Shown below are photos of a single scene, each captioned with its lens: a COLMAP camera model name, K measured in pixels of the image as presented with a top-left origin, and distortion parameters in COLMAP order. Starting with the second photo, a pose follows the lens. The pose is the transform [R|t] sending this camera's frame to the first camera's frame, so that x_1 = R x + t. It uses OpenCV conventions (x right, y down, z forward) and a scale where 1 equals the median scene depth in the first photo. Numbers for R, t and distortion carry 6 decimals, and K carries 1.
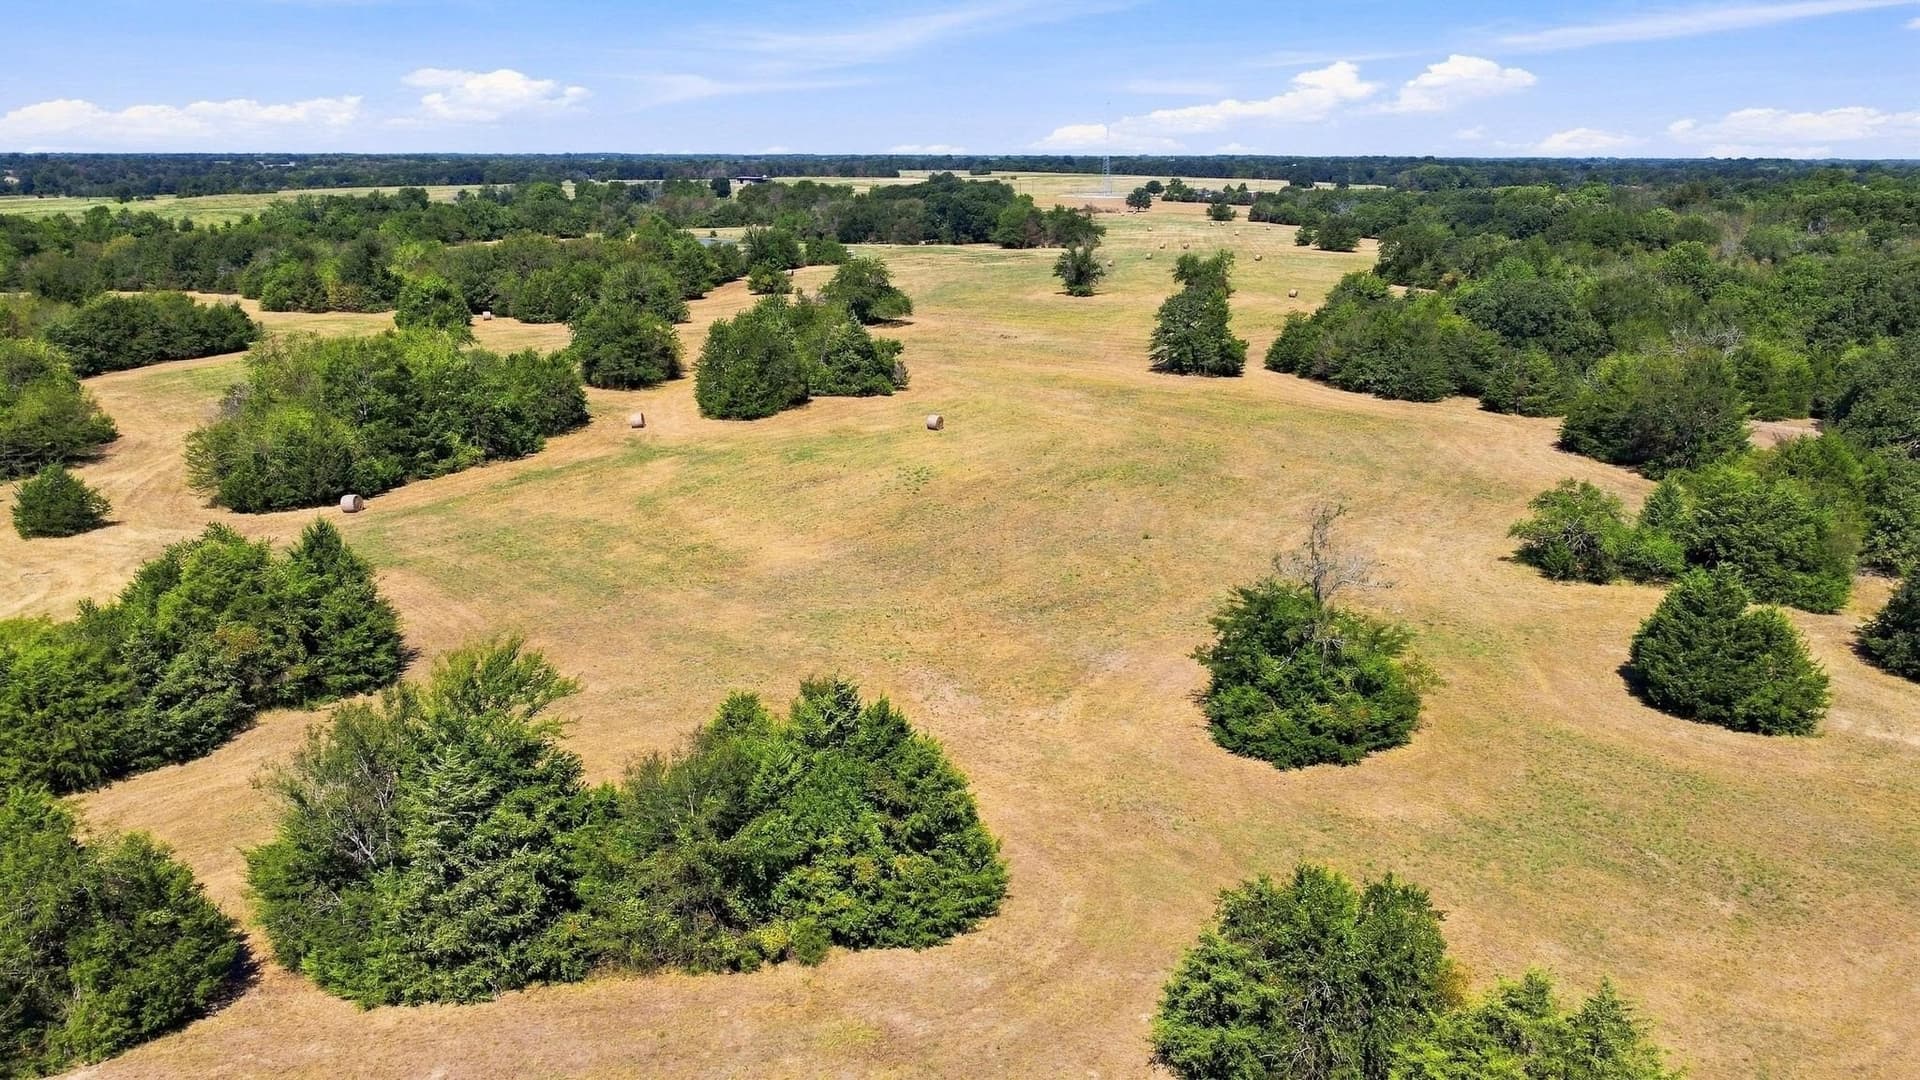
lens RADIAL K [[1480.0, 0, 960.0], [0, 1480.0, 540.0], [0, 0, 1]] dist [0.005189, -0.011773]
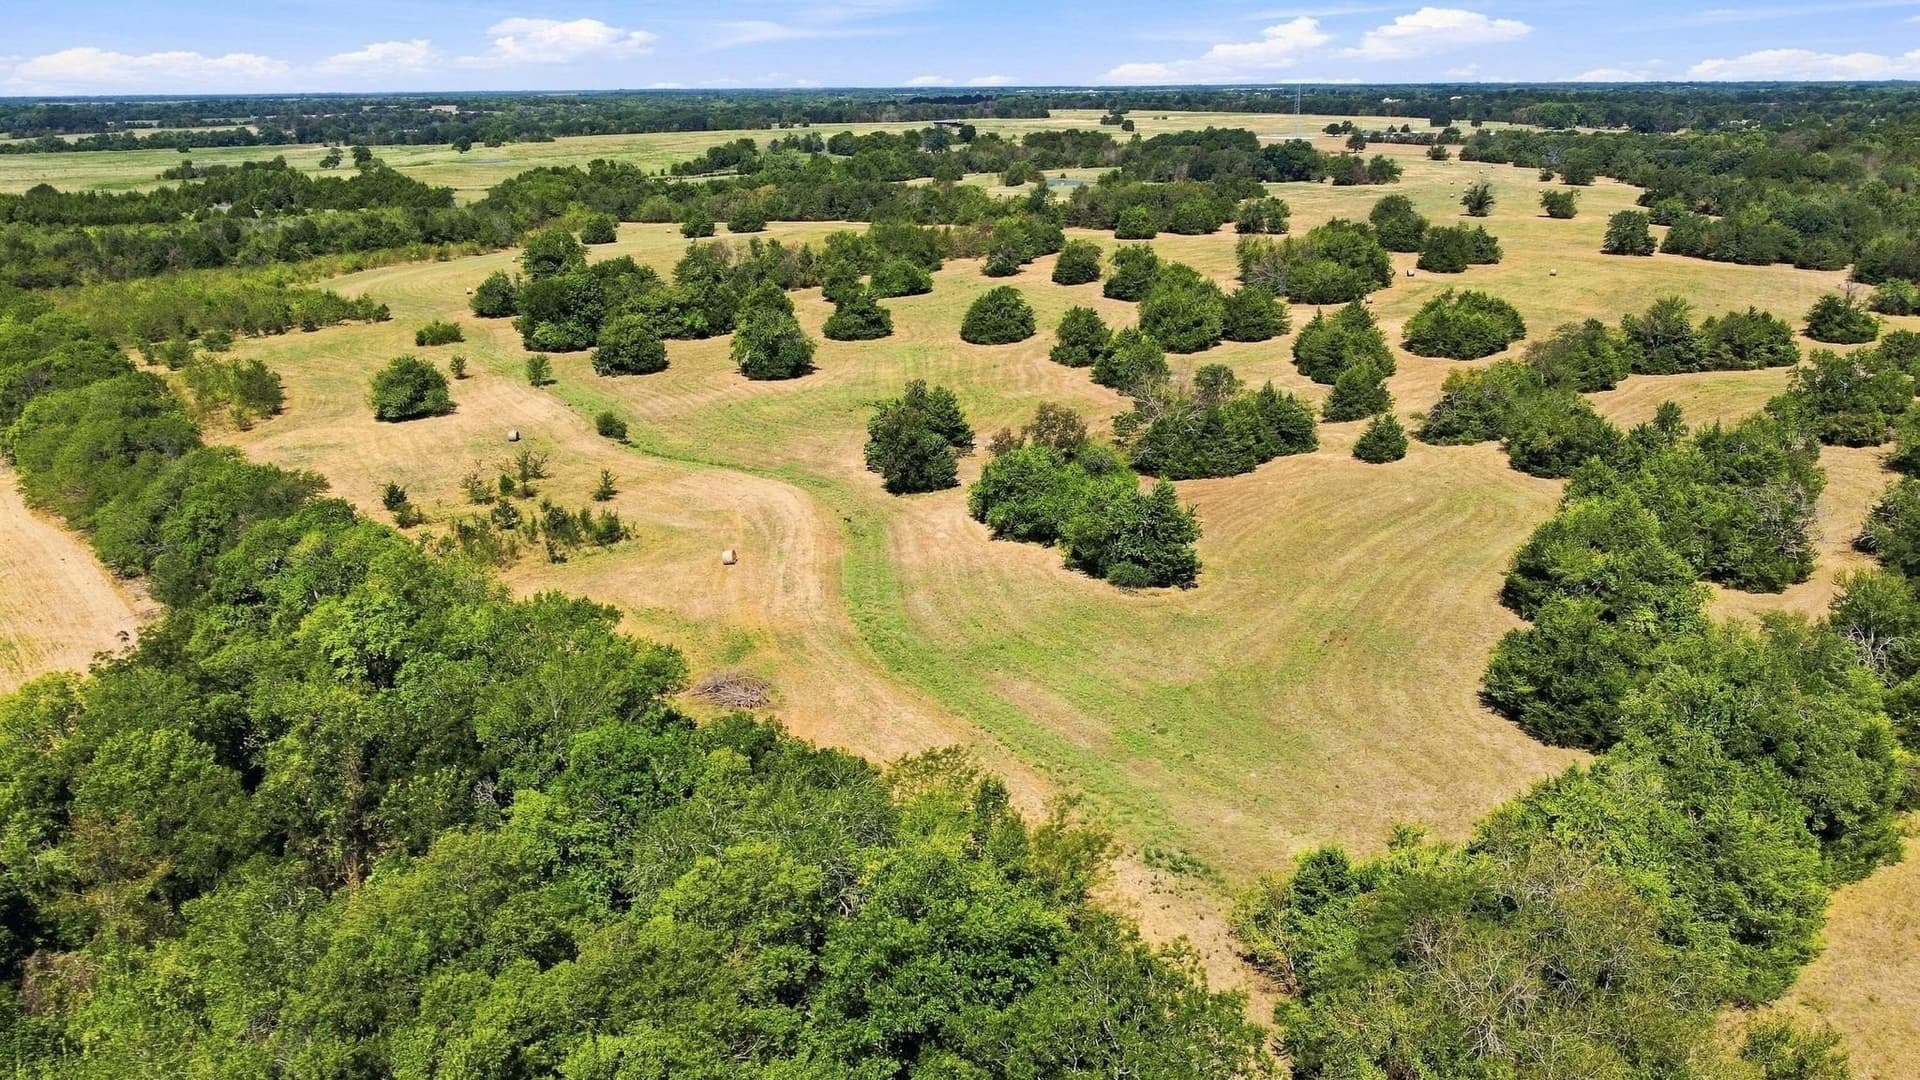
lens RADIAL K [[1480.0, 0, 960.0], [0, 1480.0, 540.0], [0, 0, 1]] dist [0.005189, -0.011773]
pose [[0.999663, -0.003813, -0.025666, -0.653698], [0.004940, 0.999019, 0.044015, 0.166323], [0.025473, -0.044127, 0.998701, -0.940717]]
